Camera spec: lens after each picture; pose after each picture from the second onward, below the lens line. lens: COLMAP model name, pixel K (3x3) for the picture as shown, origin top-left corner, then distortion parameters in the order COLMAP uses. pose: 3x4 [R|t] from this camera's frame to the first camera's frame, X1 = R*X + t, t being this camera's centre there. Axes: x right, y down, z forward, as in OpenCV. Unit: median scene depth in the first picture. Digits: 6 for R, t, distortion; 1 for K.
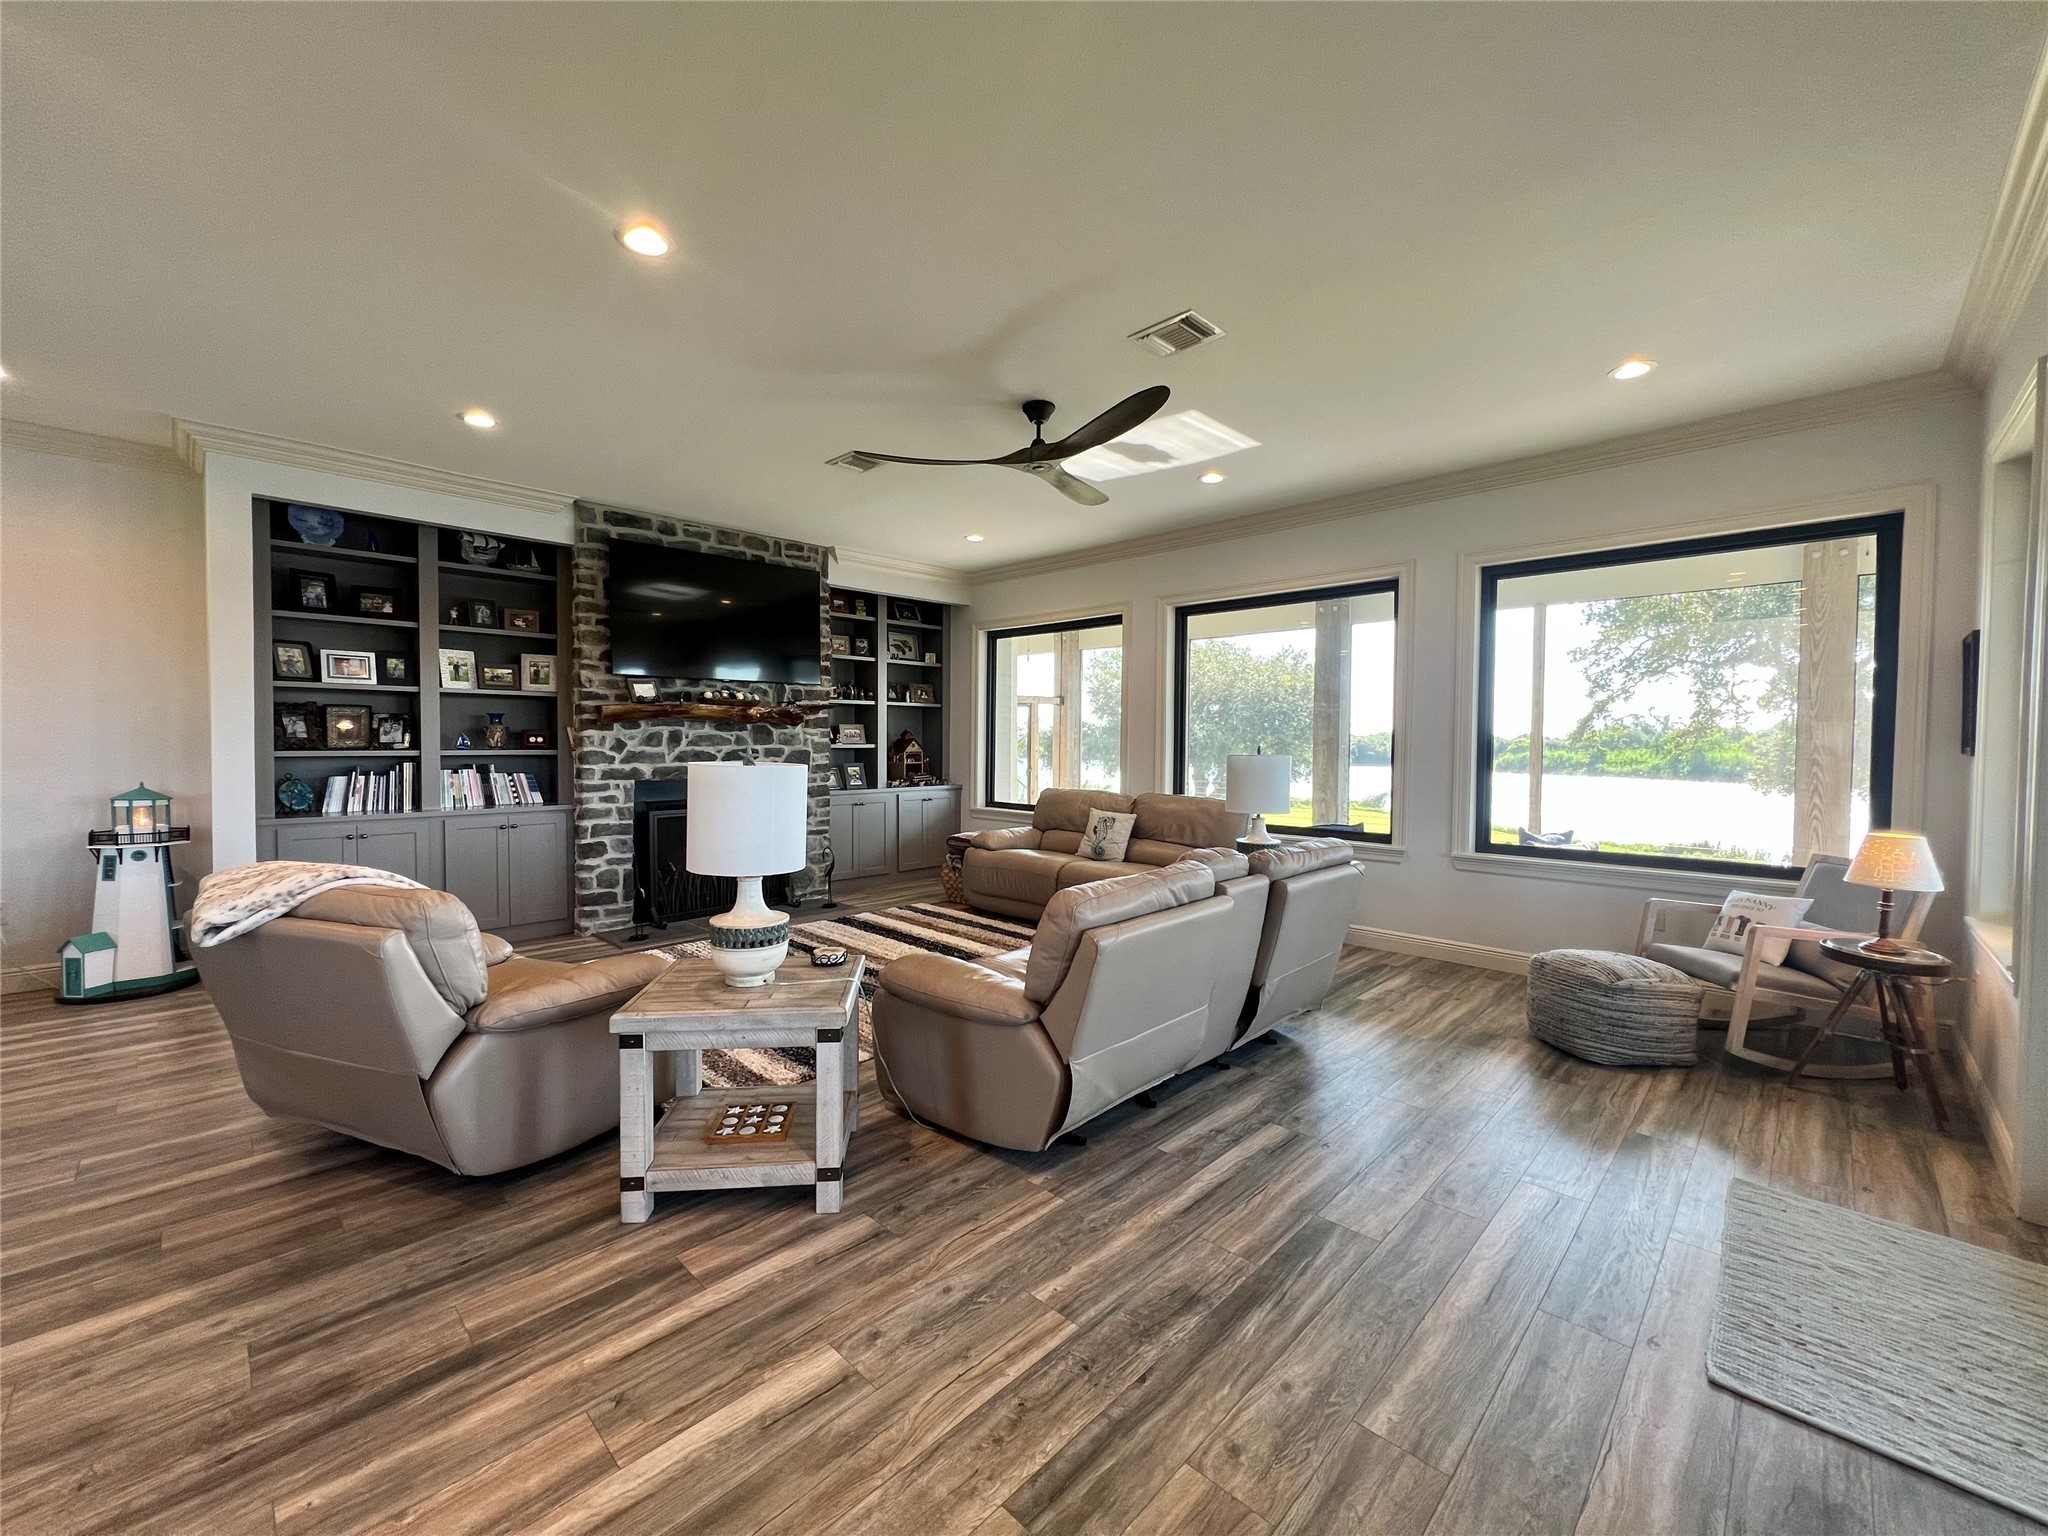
lens RADIAL K [[815.6, 0, 1014.3], [0, 815.6, 761.4], [0, 0, 1]] dist [0.022656, 0.000135]
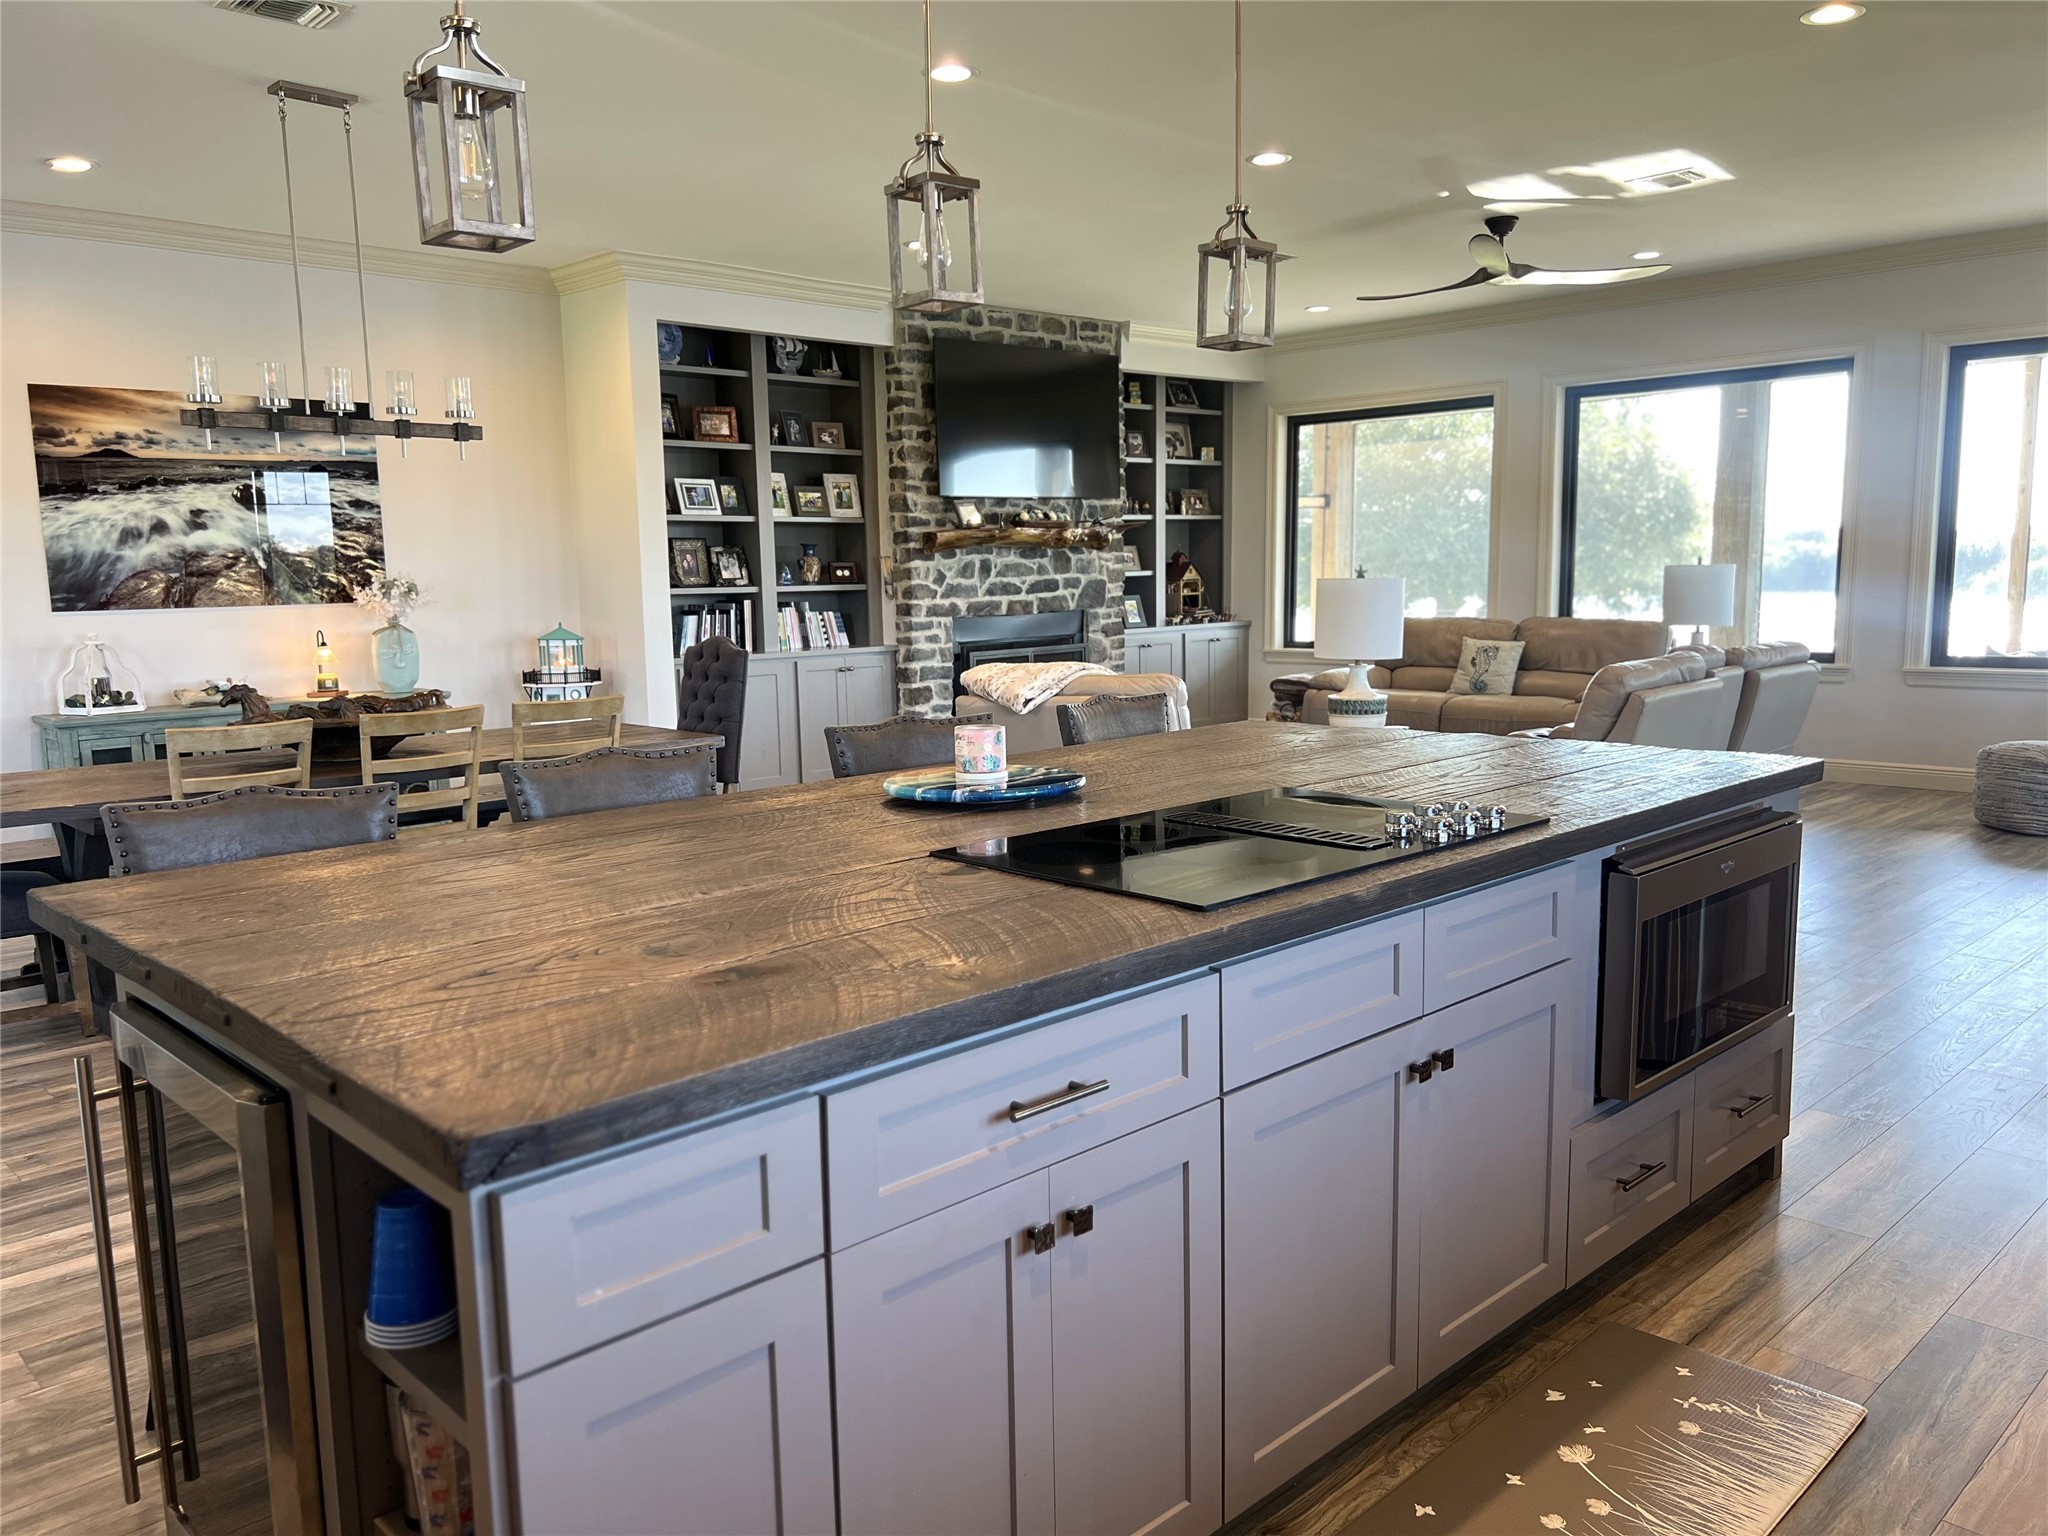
lens RADIAL K [[1558.0, 0, 1026.2], [0, 1558.0, 781.2], [0, 0, 1]] dist [0.095579, -0.043552]
pose [[0.999679, -0.024138, -0.007745, -0.378735], [0.024845, 0.993587, 0.110303, 0.015351], [0.005033, -0.110460, 0.993868, -0.688638]]
